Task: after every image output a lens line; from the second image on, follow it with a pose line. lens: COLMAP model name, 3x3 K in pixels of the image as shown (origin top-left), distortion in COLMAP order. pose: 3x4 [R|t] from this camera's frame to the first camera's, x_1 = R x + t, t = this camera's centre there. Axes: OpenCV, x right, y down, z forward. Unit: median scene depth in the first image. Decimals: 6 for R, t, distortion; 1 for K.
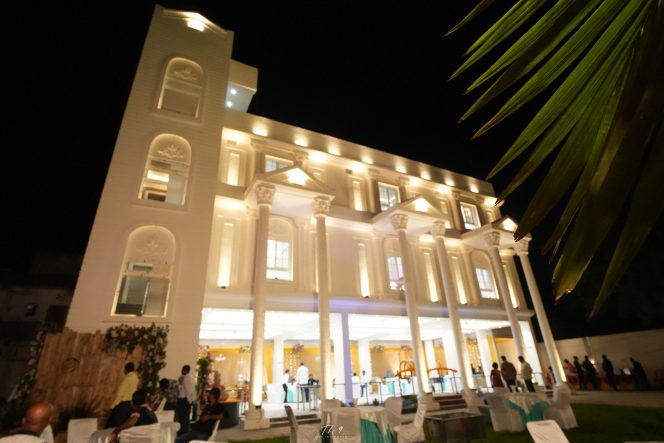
lens RADIAL K [[334.9, 0, 335.4], [0, 334.9, 224.9], [0, 0, 1]] dist [0.001655, 0.000605]
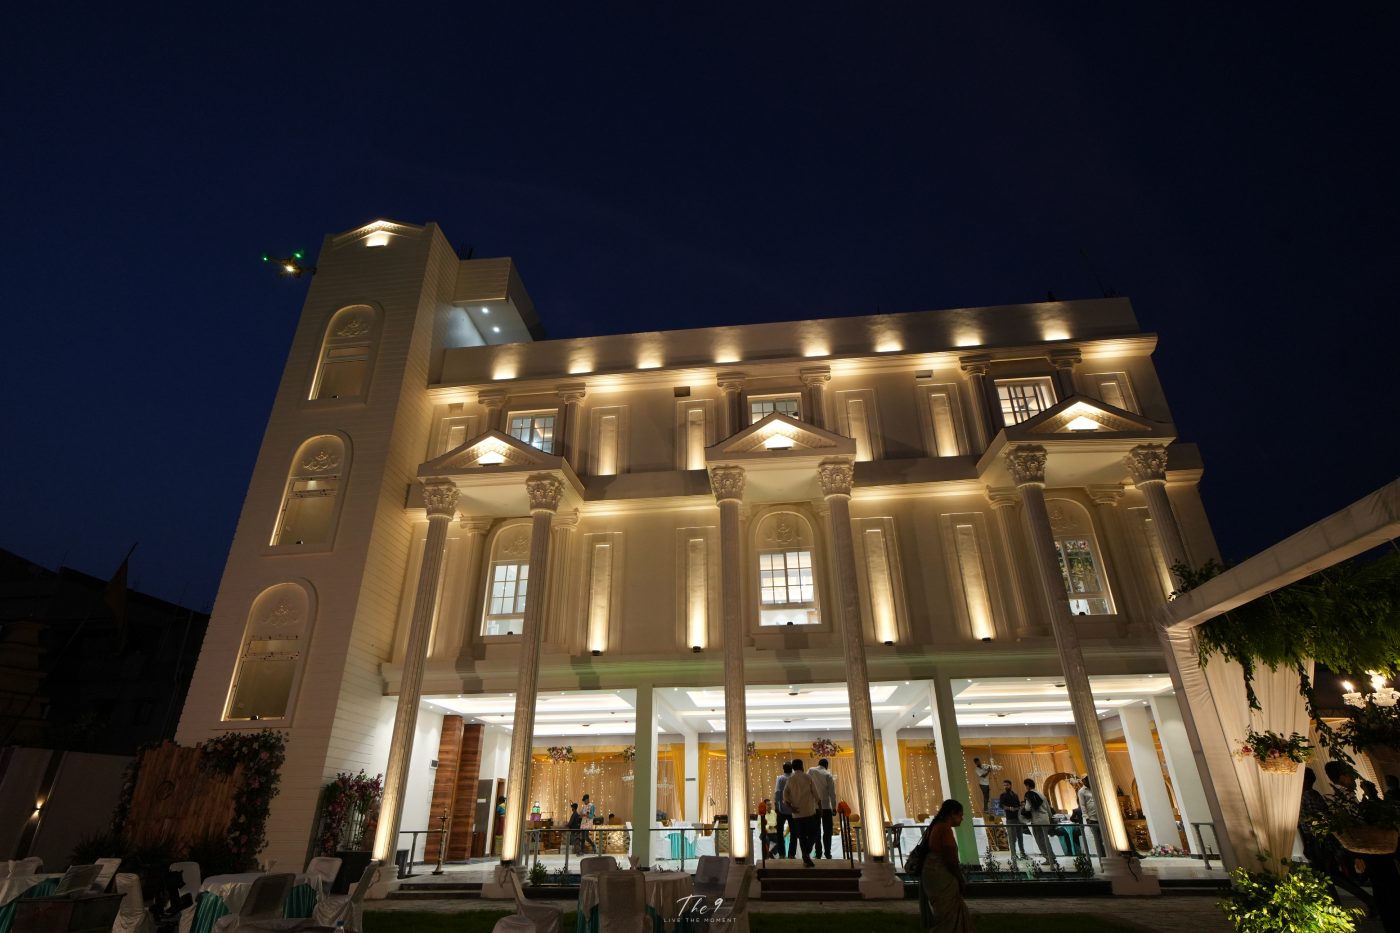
lens RADIAL K [[706.1, 0, 699.4], [0, 706.1, 474.4], [0, 0, 1]] dist [0.001655, 0.000605]
pose [[0.843692, -0.201695, -0.497497, 0.641273], [0.199816, 0.978134, -0.057690, 0.027026], [0.498255, -0.050735, 0.865545, 0.133128]]
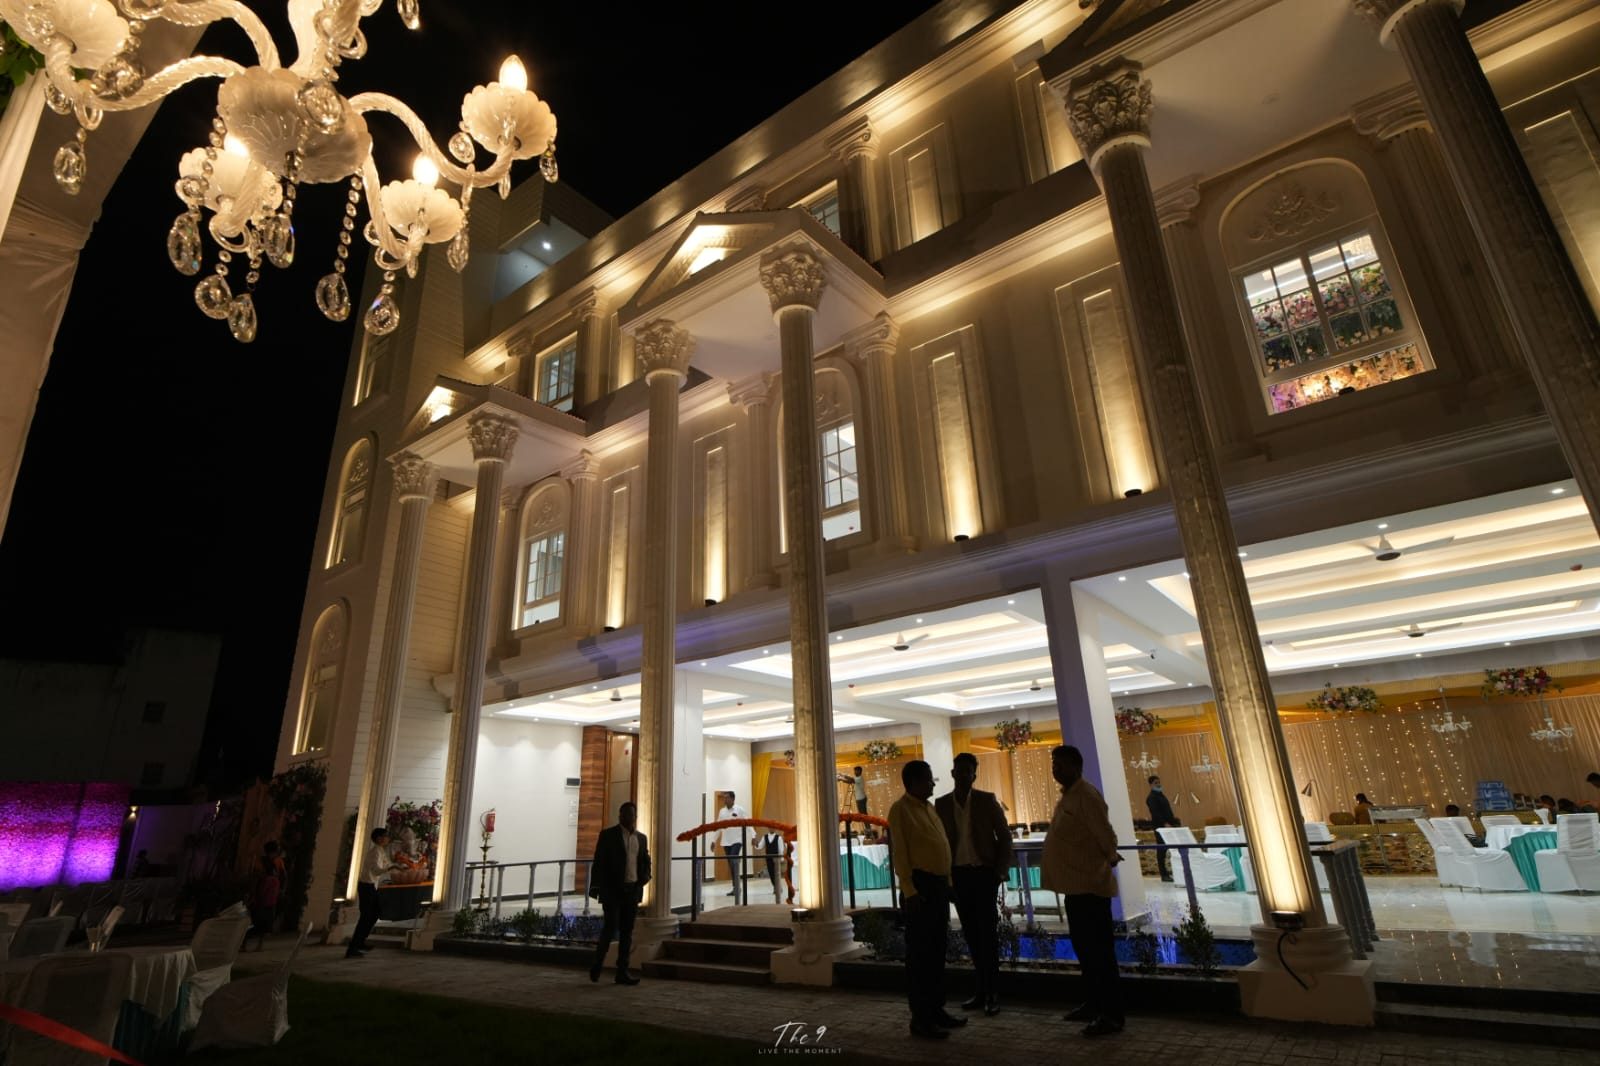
lens RADIAL K [[807.0, 0, 801.6], [0, 807.0, 533.0], [0, 0, 1]] dist [0.001655, 0.000605]
pose [[0.449977, -0.286523, -0.845828, 0.808168], [0.390731, 0.914833, -0.102032, 0.261428], [0.803026, -0.284579, 0.523607, 0.665722]]
